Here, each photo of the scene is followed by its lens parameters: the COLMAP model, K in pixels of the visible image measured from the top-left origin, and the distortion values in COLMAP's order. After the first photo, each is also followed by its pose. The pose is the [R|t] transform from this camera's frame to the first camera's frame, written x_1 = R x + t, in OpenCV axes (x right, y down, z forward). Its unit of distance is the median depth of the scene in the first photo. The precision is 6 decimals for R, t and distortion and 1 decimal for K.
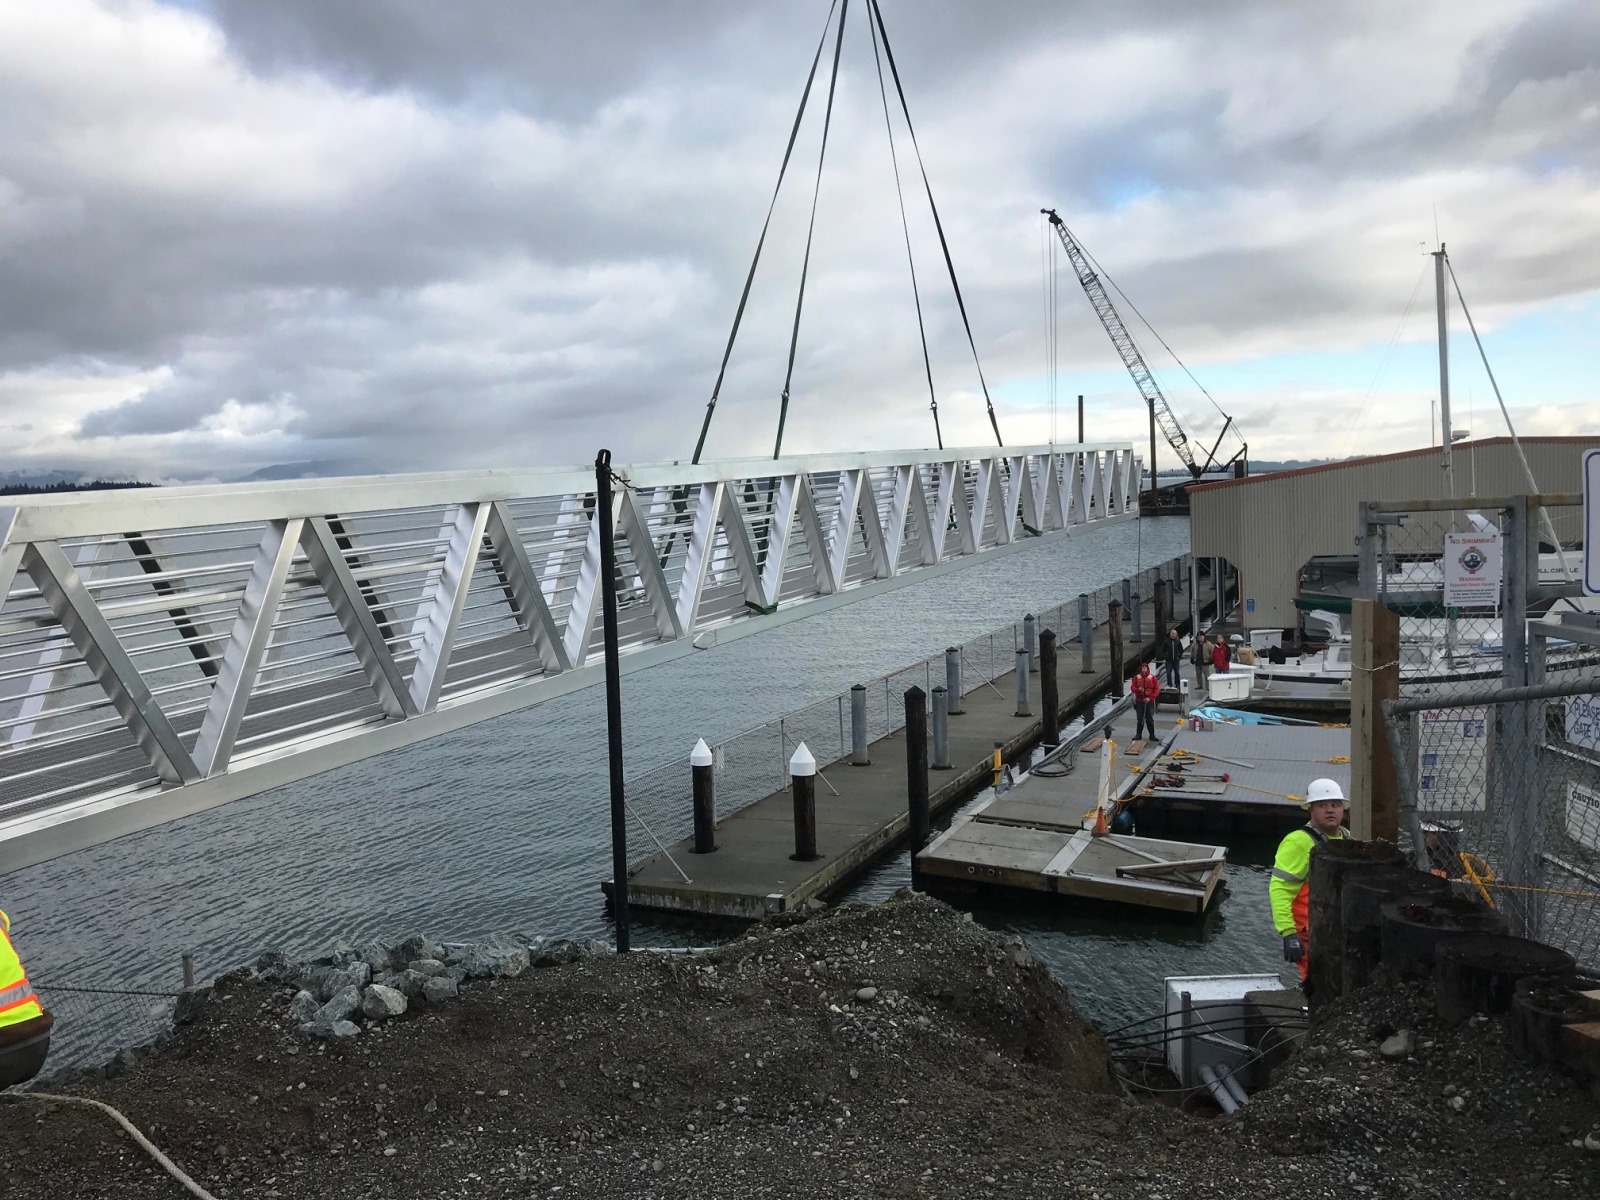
lens RADIAL K [[1330.7, 0, 800.0], [0, 1330.7, 600.0], [0, 0, 1]] dist [-0.003955, 0.086426]
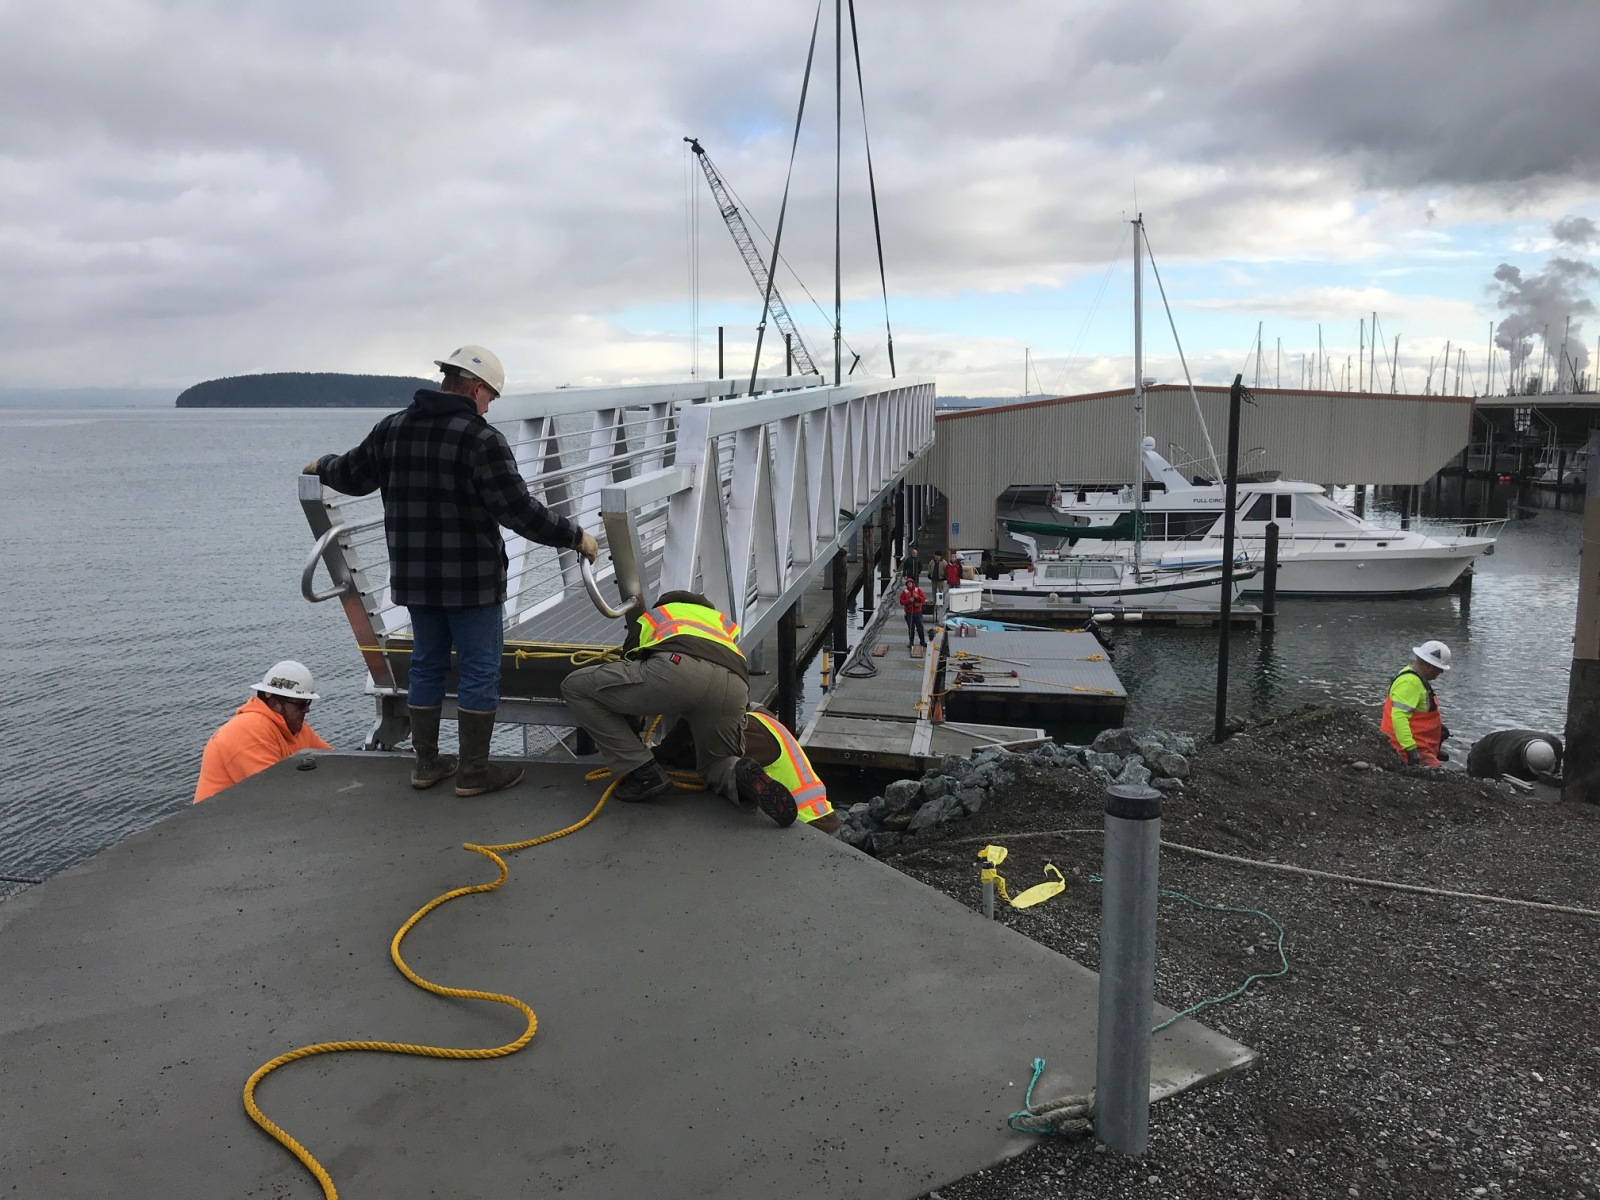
lens RADIAL K [[1302.2, 0, 800.0], [0, 1302.2, 600.0], [0, 0, 1]] dist [0.116166, -0.161407]
pose [[0.961047, -0.006179, 0.276315, -0.113852], [-0.009555, 0.998410, 0.055560, 0.005008], [-0.276219, -0.056036, 0.959460, -0.024803]]
